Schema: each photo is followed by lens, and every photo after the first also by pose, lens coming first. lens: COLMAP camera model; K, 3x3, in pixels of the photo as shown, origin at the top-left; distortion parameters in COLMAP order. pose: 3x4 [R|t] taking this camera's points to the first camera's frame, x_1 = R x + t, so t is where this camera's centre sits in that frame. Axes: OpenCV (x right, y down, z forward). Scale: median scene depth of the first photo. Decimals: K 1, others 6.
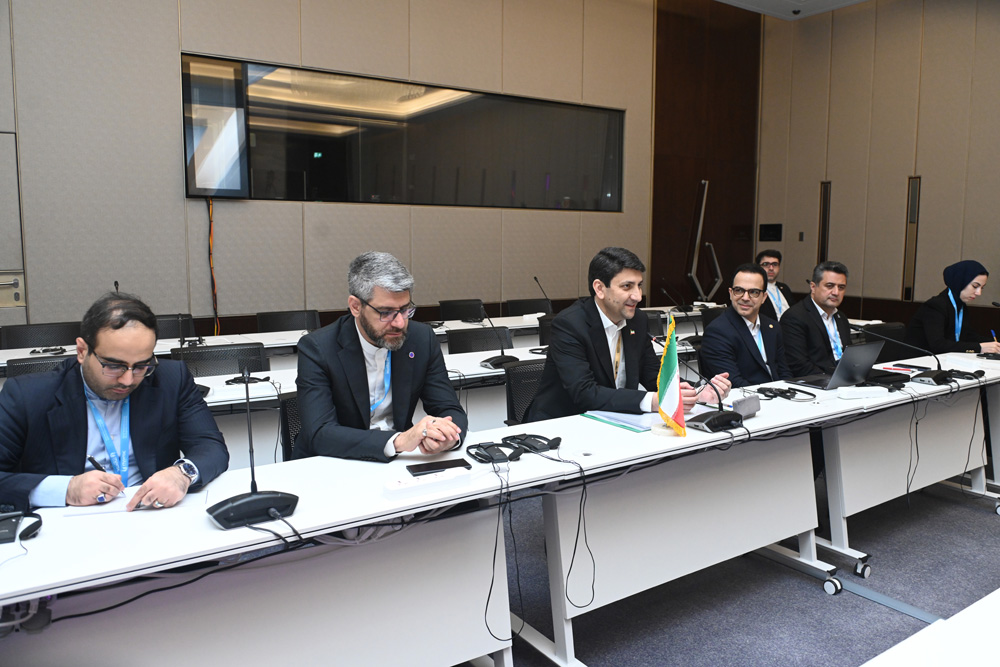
lens RADIAL K [[746.5, 0, 500.0], [0, 746.5, 333.5], [0, 0, 1]] dist [-0.033173, -0.000722]
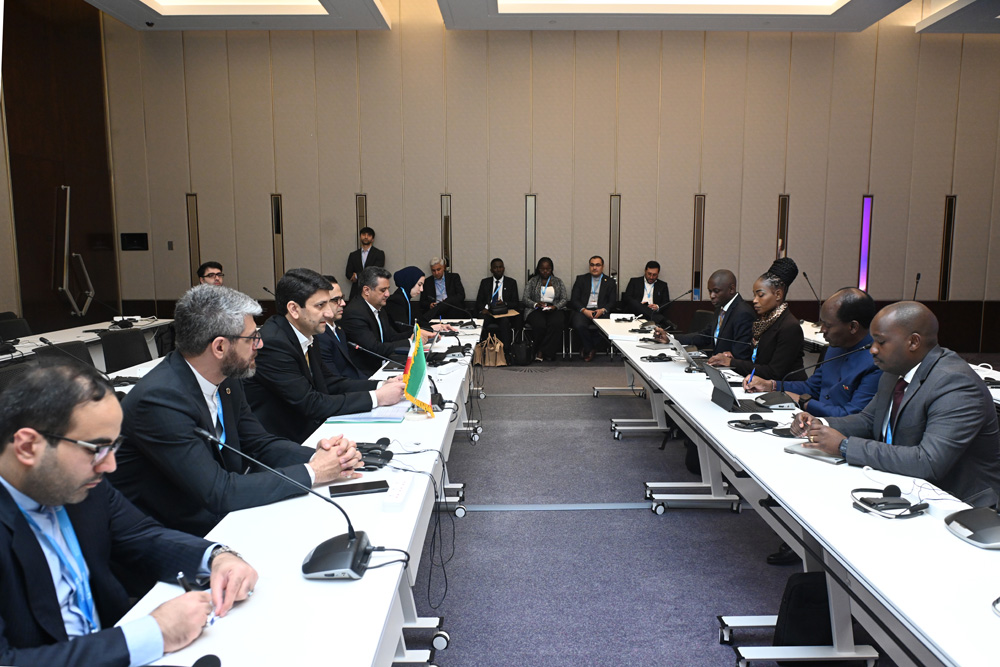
lens RADIAL K [[732.6, 0, 500.0], [0, 732.6, 333.5], [0, 0, 1]] dist [0.001048, 0.002628]
pose [[0.571155, -0.111182, 0.813278, -0.568152], [0.110901, 0.992152, 0.057751, -0.053640], [-0.813316, 0.057209, 0.579003, 0.135448]]
